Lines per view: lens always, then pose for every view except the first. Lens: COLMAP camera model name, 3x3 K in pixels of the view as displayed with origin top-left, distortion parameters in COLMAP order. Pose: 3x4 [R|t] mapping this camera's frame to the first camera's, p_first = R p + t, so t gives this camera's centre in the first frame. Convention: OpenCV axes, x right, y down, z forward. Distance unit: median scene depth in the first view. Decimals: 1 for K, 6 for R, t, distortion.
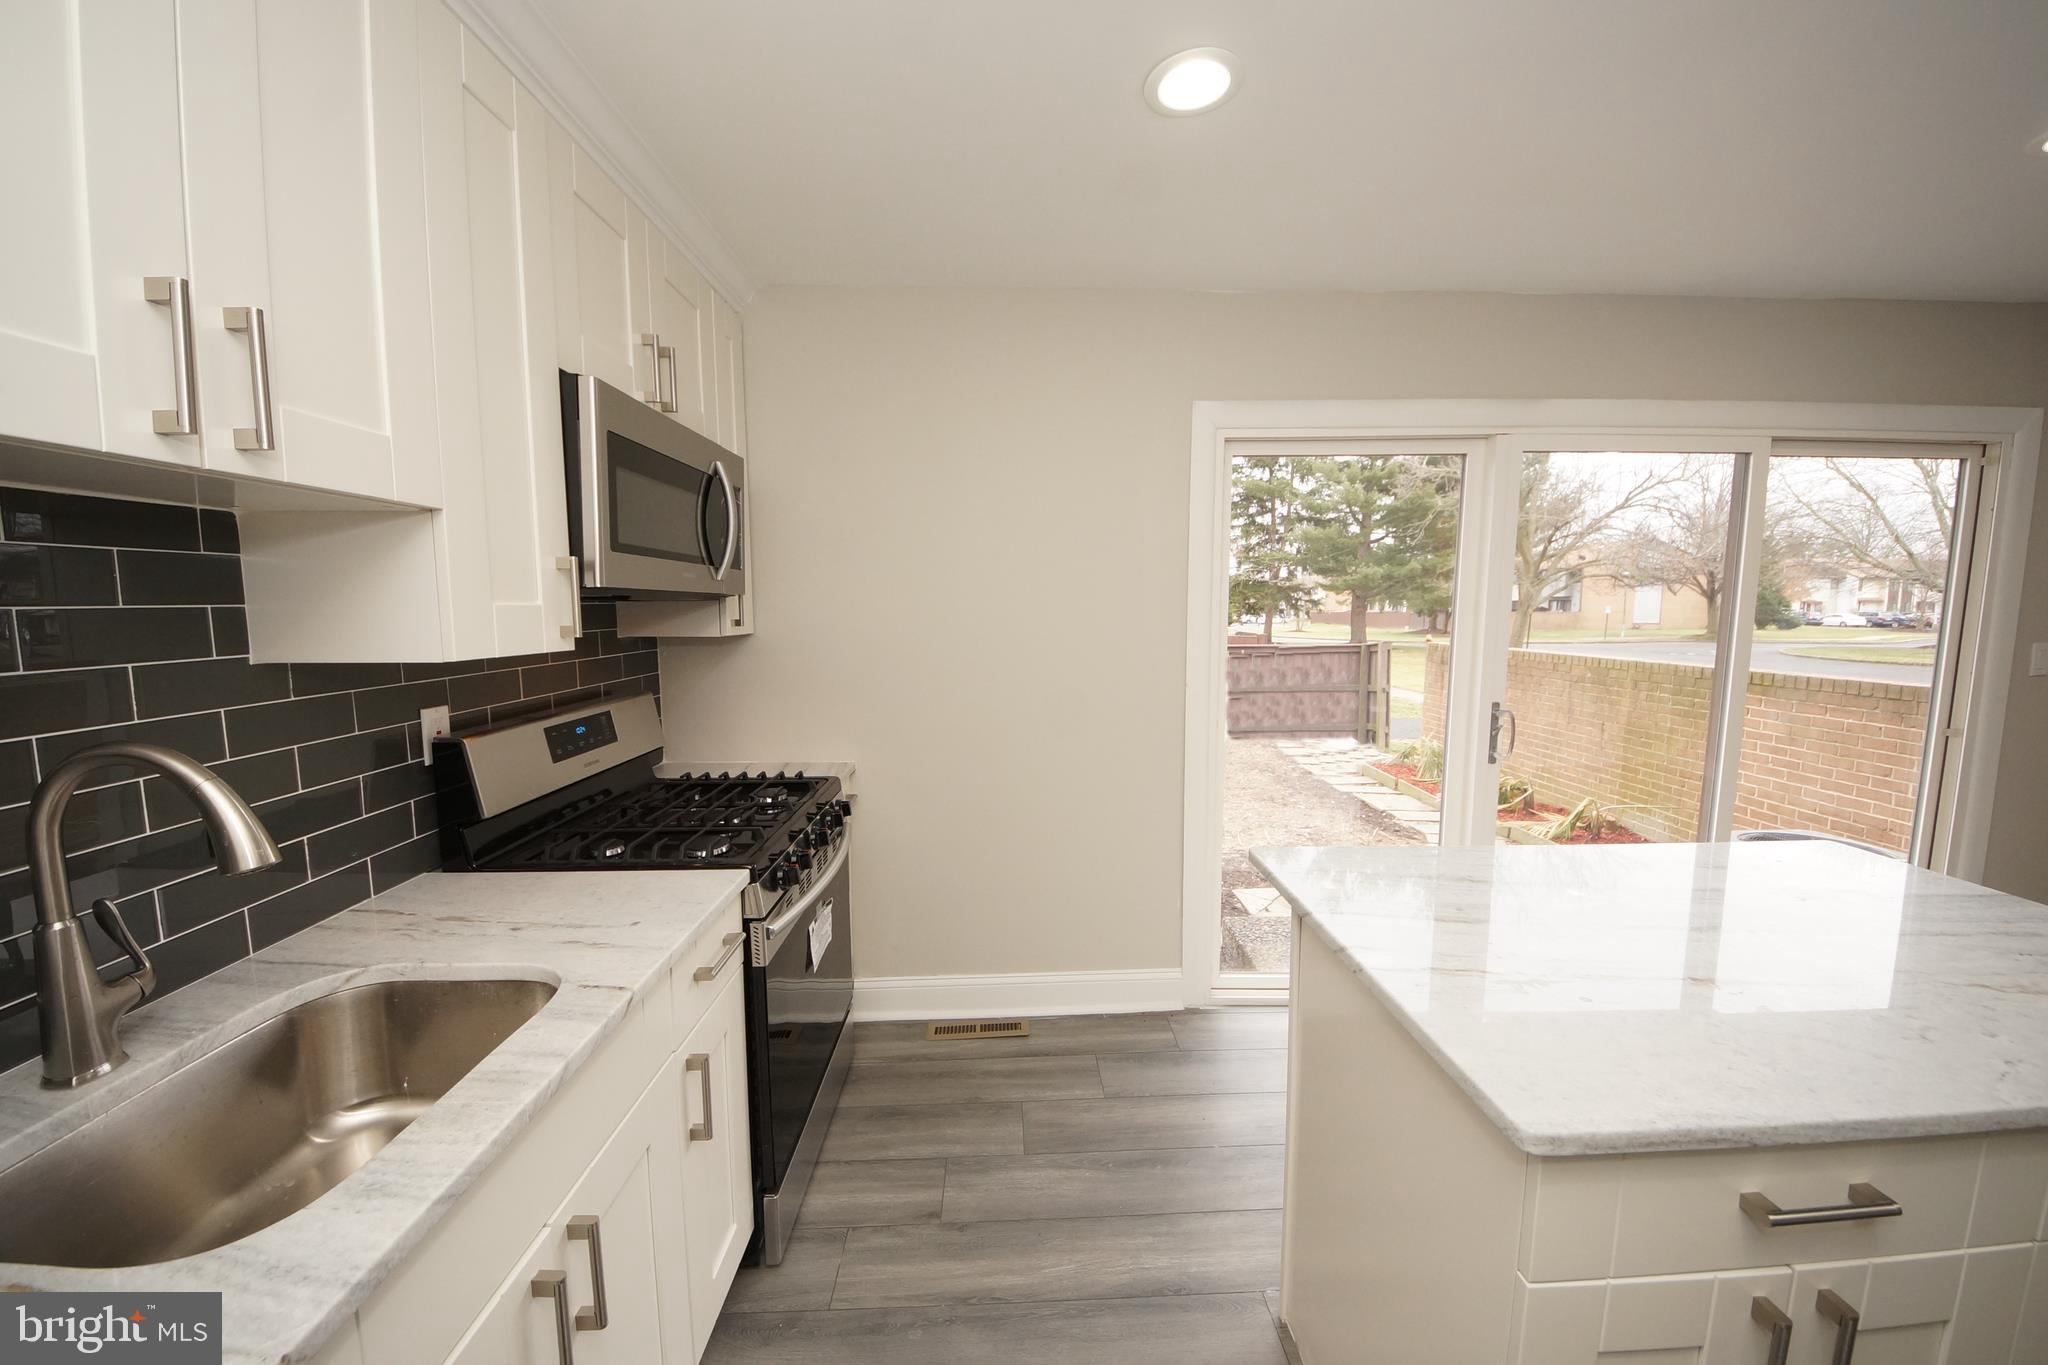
lens RADIAL K [[734.8, 0, 1019.0], [0, 734.8, 684.4], [0, 0, 1]] dist [0.028554, -0.020376]
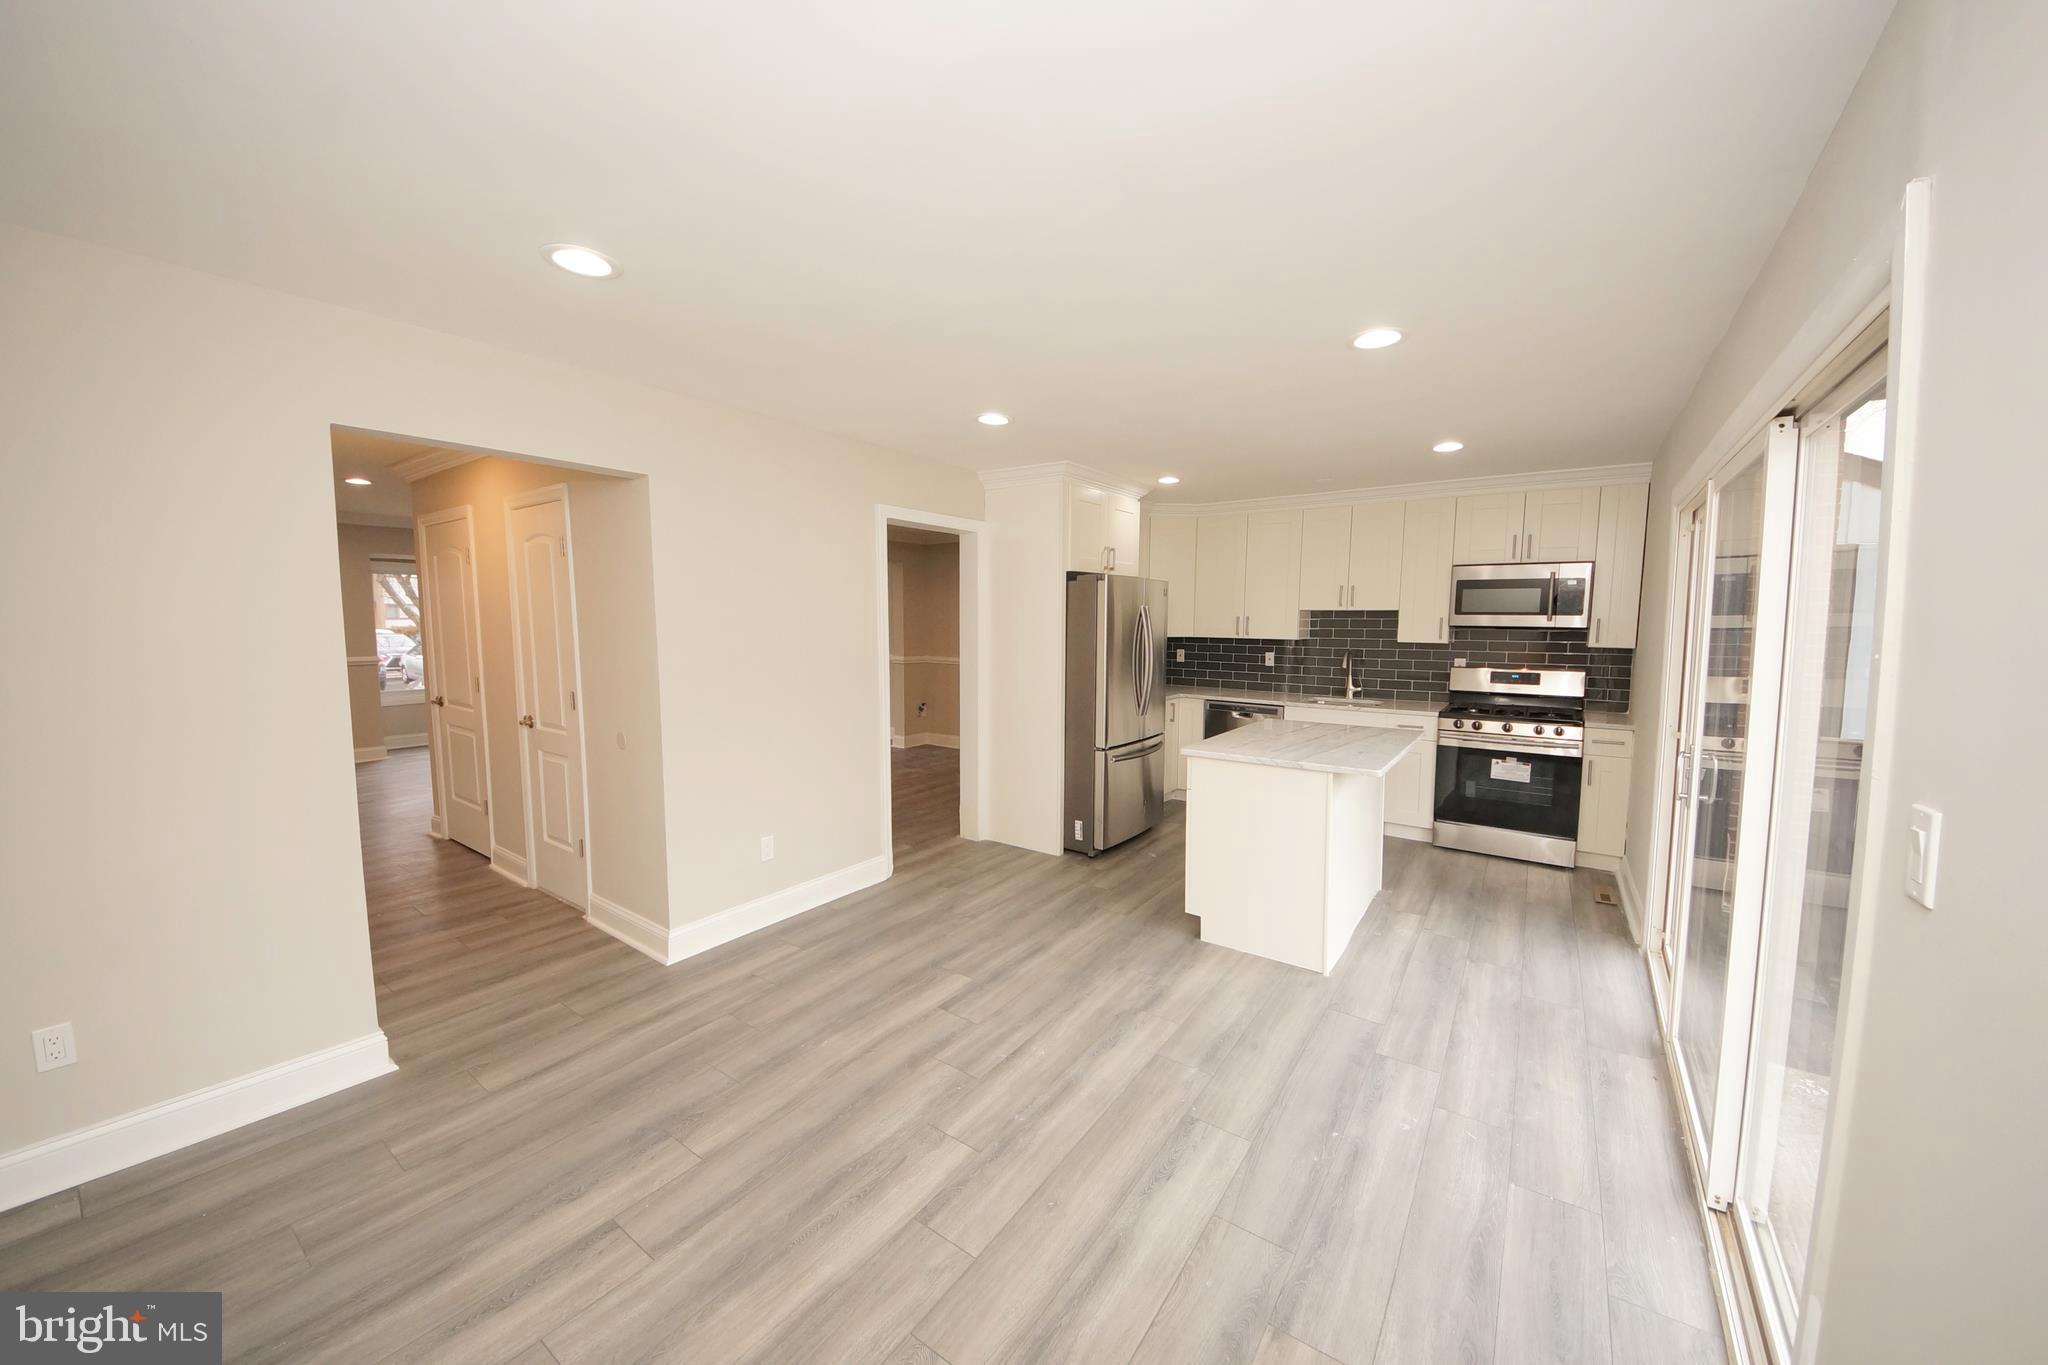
lens RADIAL K [[726.3, 0, 1021.1], [0, 726.3, 680.5], [0, 0, 1]] dist [0.043020, -0.032219]
pose [[-0.605481, 0.069286, -0.792838, 2.176213], [-0.088239, 0.984217, 0.153398, -0.145587], [0.790953, 0.162839, -0.589811, 0.946836]]
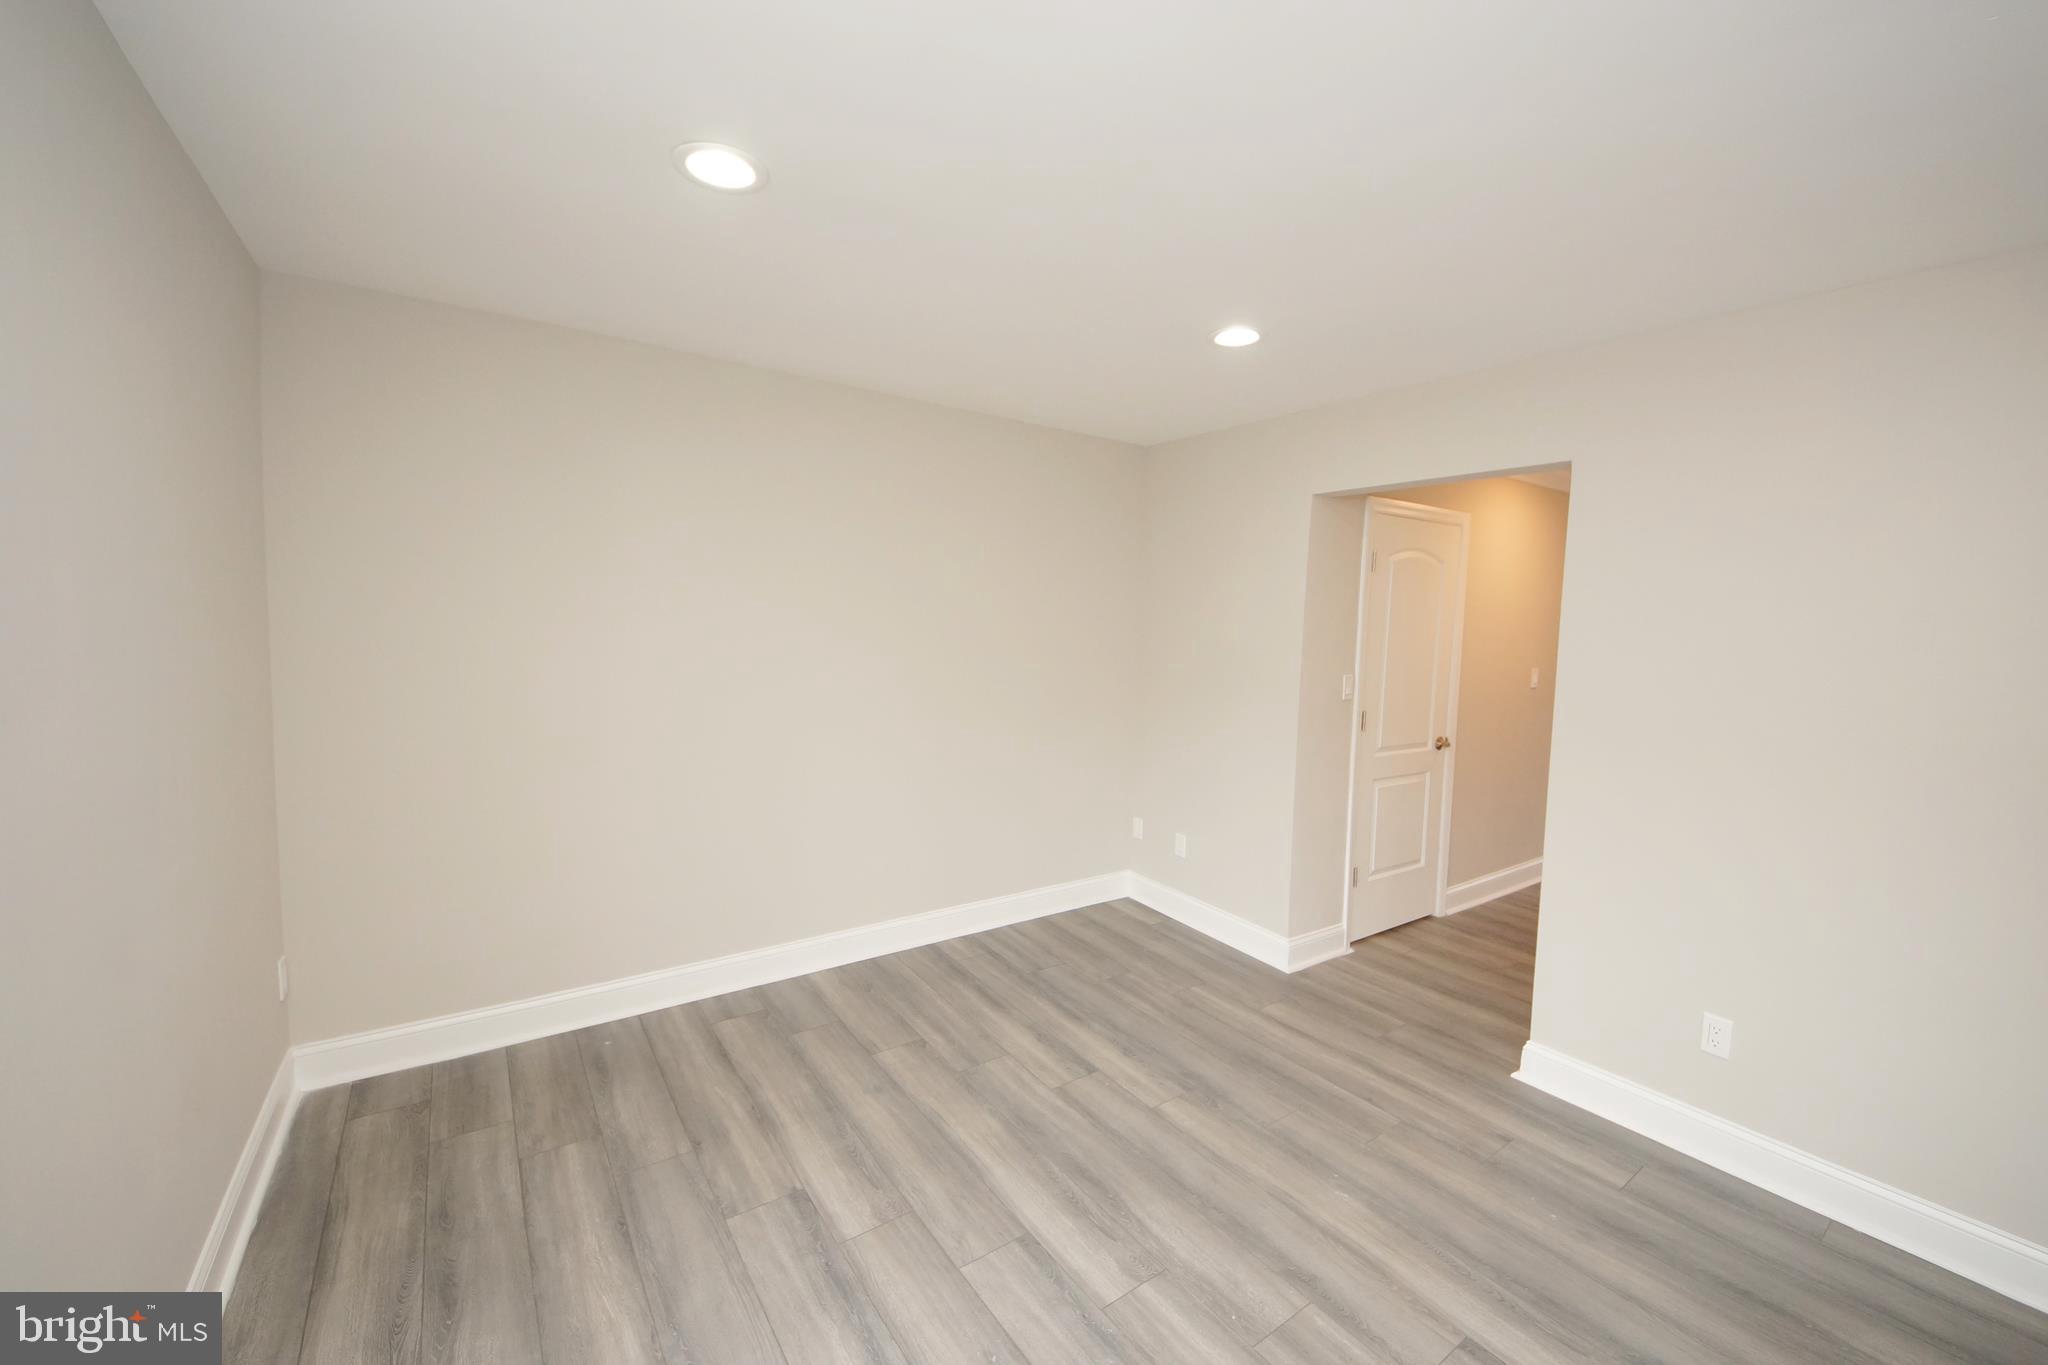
lens RADIAL K [[791.5, 0, 1030.3], [0, 791.5, 679.3], [0, 0, 1]] dist [0.047580, -0.038509]
pose [[-0.555045, -0.076069, 0.828335, 0.953332], [0.060965, 0.989412, 0.131712, -0.136255], [-0.829583, 0.123606, -0.544531, 0.868347]]
